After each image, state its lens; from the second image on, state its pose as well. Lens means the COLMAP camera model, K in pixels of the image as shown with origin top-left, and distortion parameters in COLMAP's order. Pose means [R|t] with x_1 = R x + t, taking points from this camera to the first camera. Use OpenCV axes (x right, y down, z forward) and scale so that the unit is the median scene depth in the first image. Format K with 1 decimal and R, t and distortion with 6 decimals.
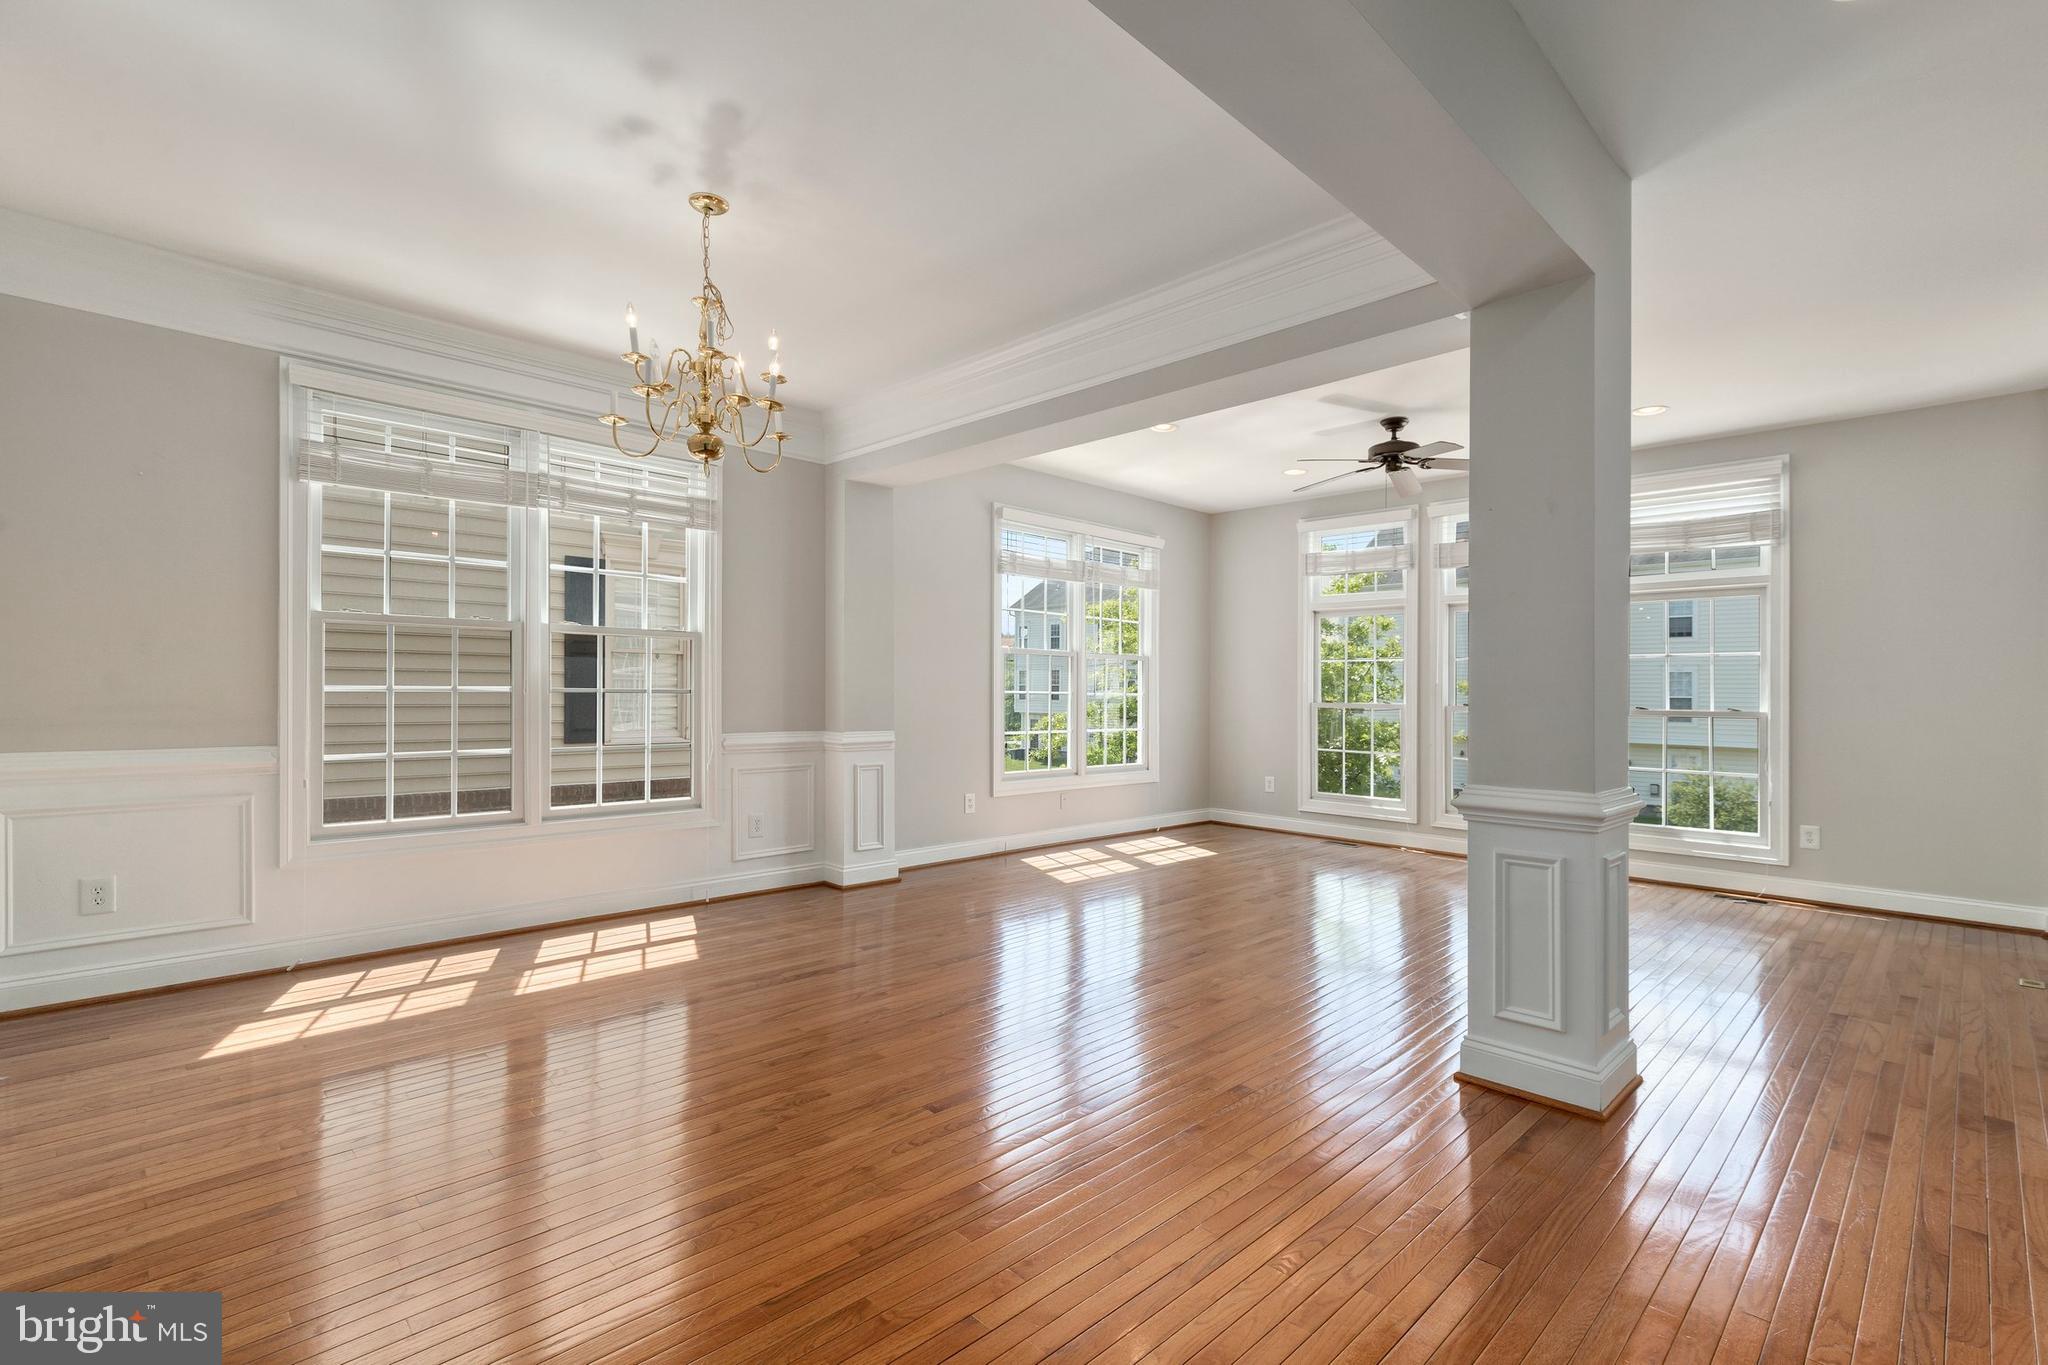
lens RADIAL K [[921.6, 0, 1045.0], [0, 921.6, 683.1], [0, 0, 1]] dist [0.009606, -0.001063]
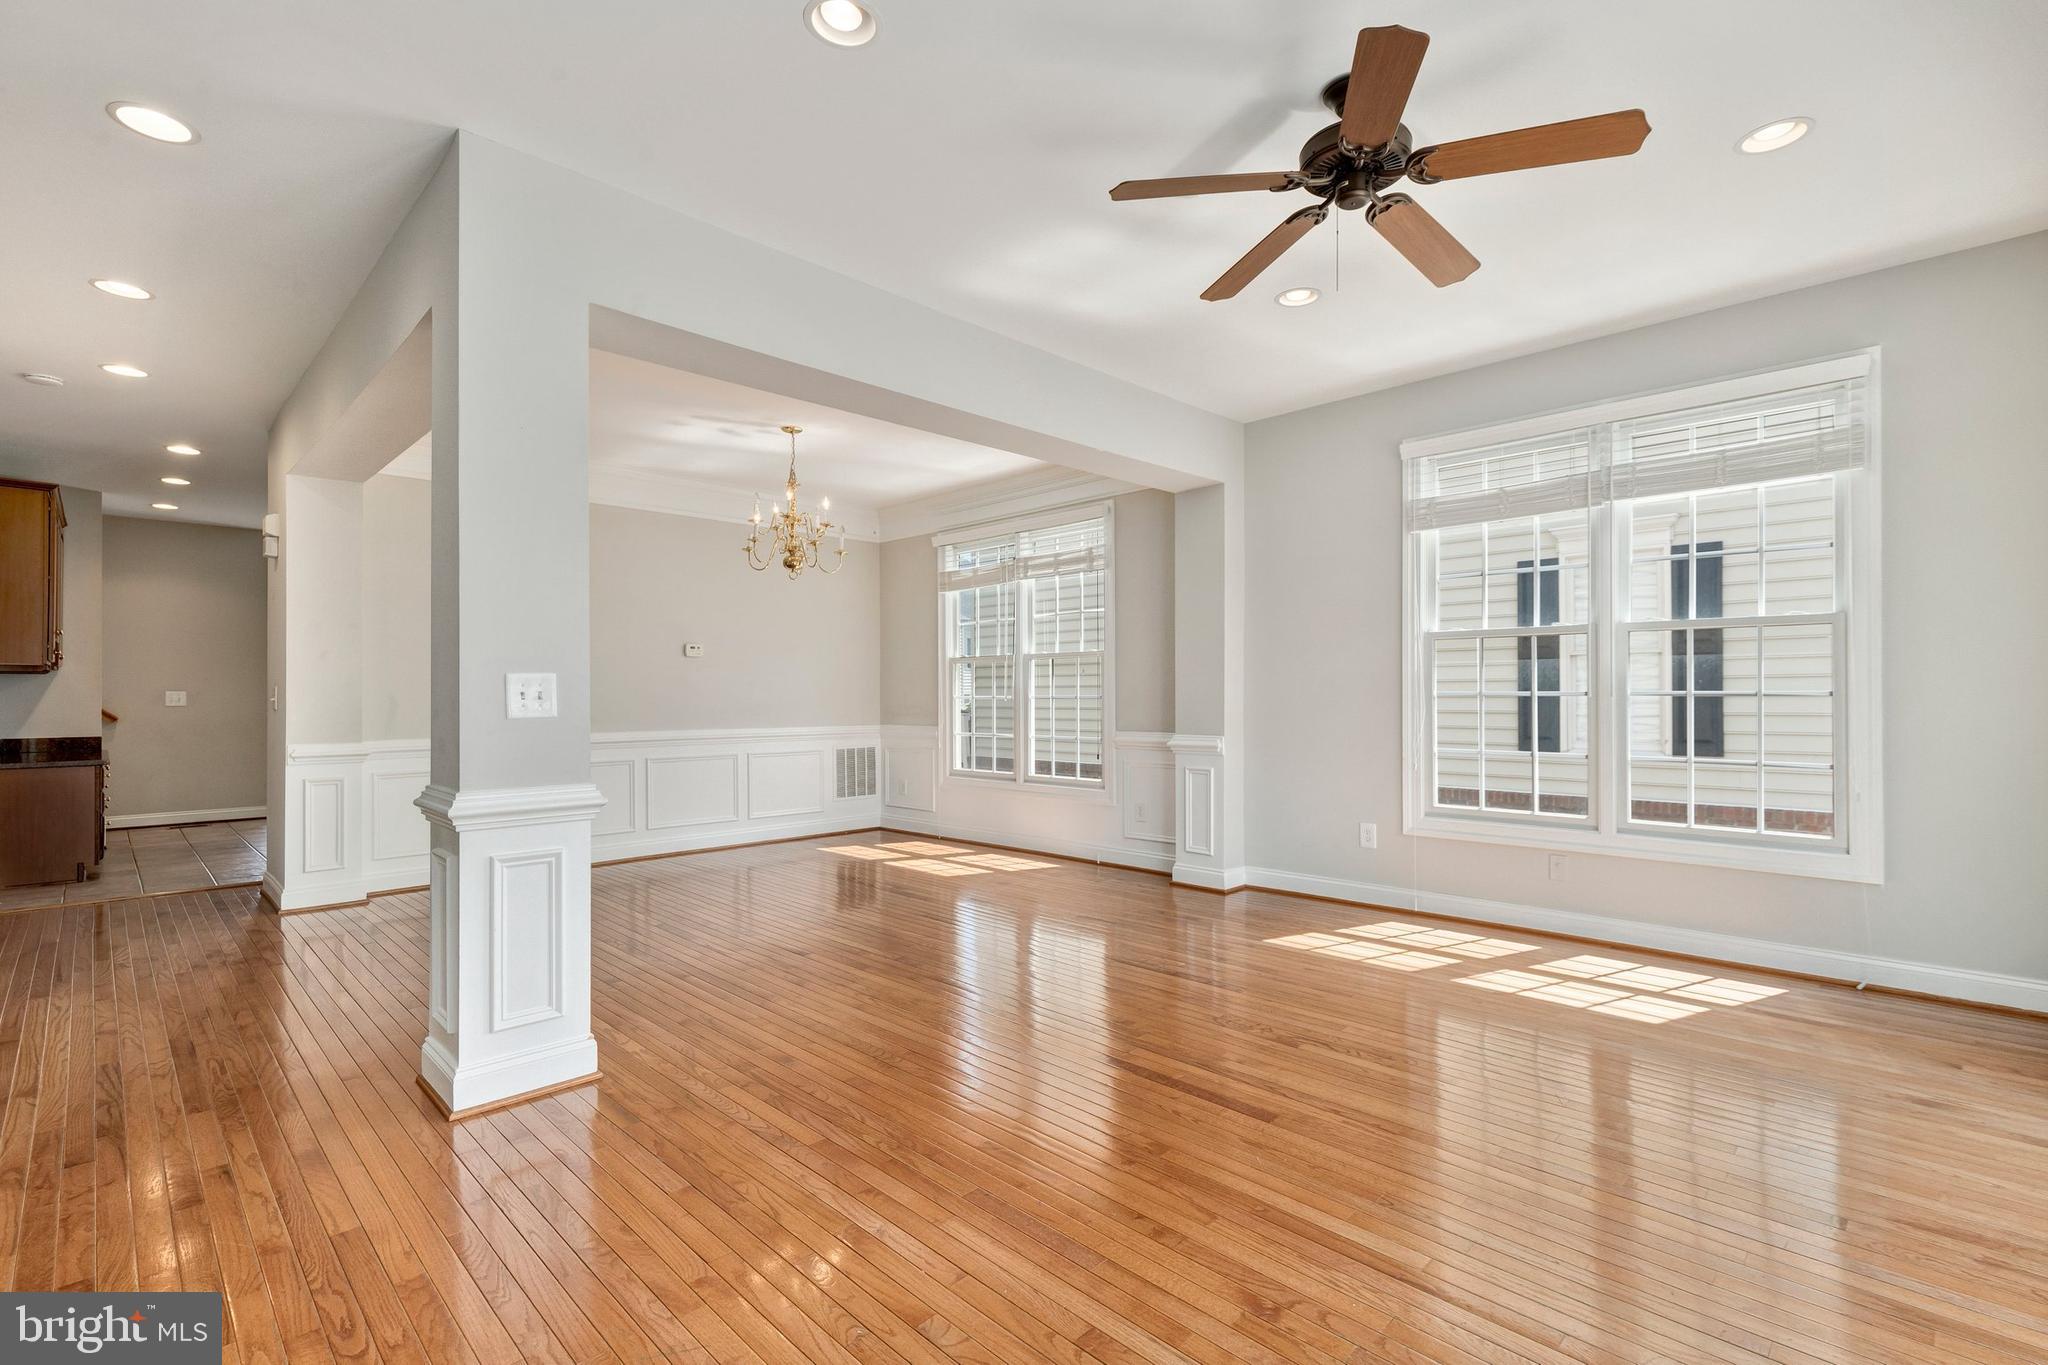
lens RADIAL K [[929.3, 0, 1043.4], [0, 929.3, 693.1], [0, 0, 1]] dist [0.010241, -0.000661]
pose [[0.006145, -0.014180, -0.999881, 0.798133], [0.015016, 0.999788, -0.014086, 0.018025], [0.999868, -0.014927, 0.006356, 0.806050]]
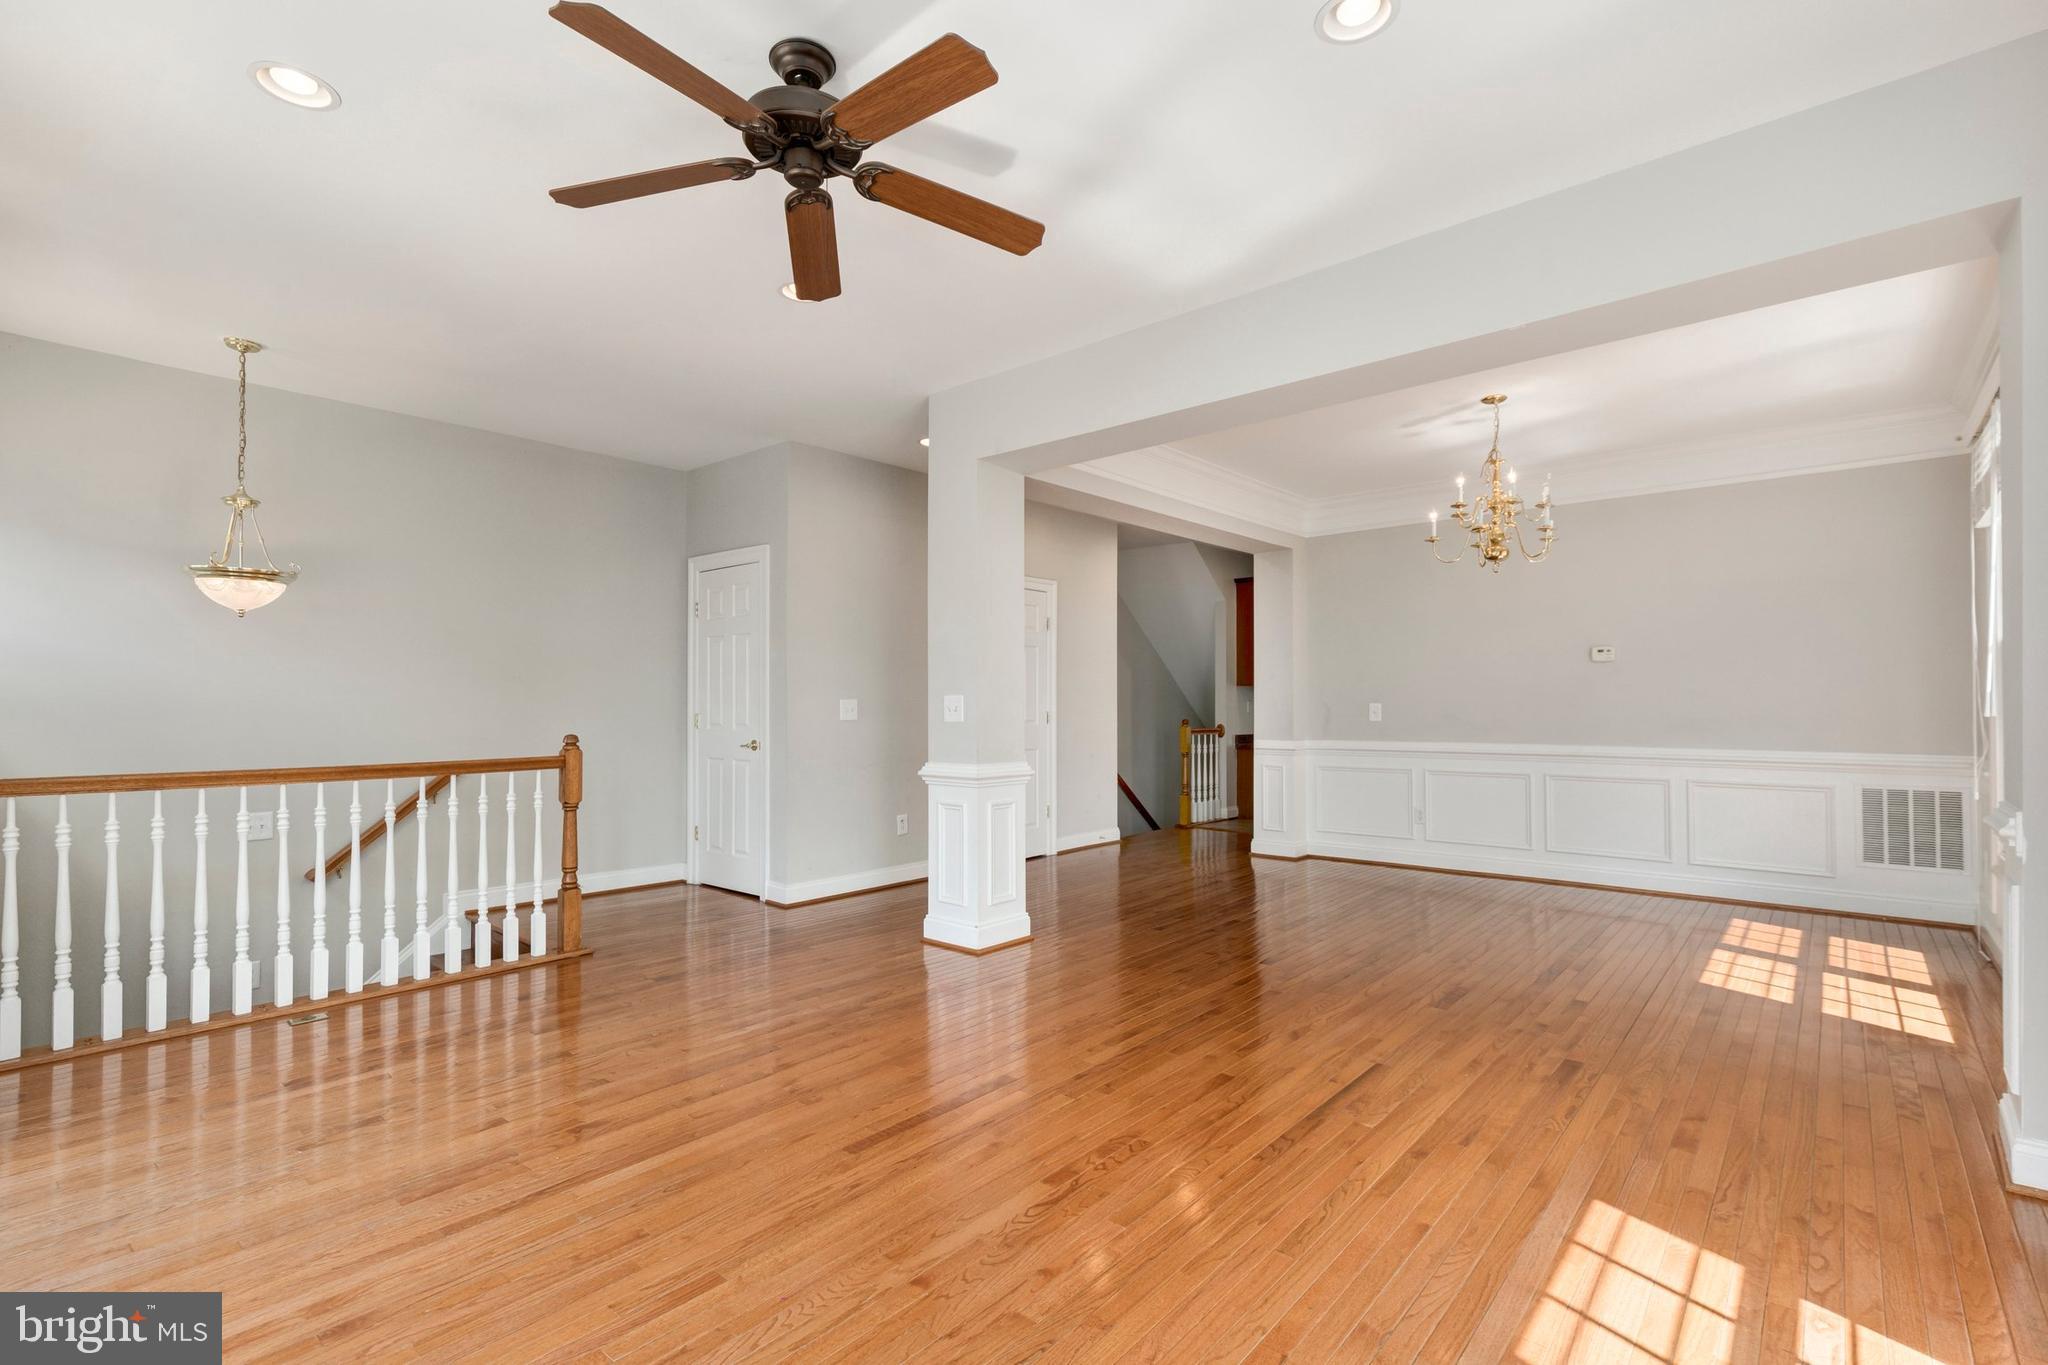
lens RADIAL K [[929.3, 0, 1043.4], [0, 929.3, 693.1], [0, 0, 1]] dist [0.010241, -0.000661]
pose [[-0.996378, -0.011415, -0.084265, 0.287568], [-0.009265, 0.999623, -0.025861, 0.015295], [0.084528, -0.024986, -0.996108, 1.368286]]
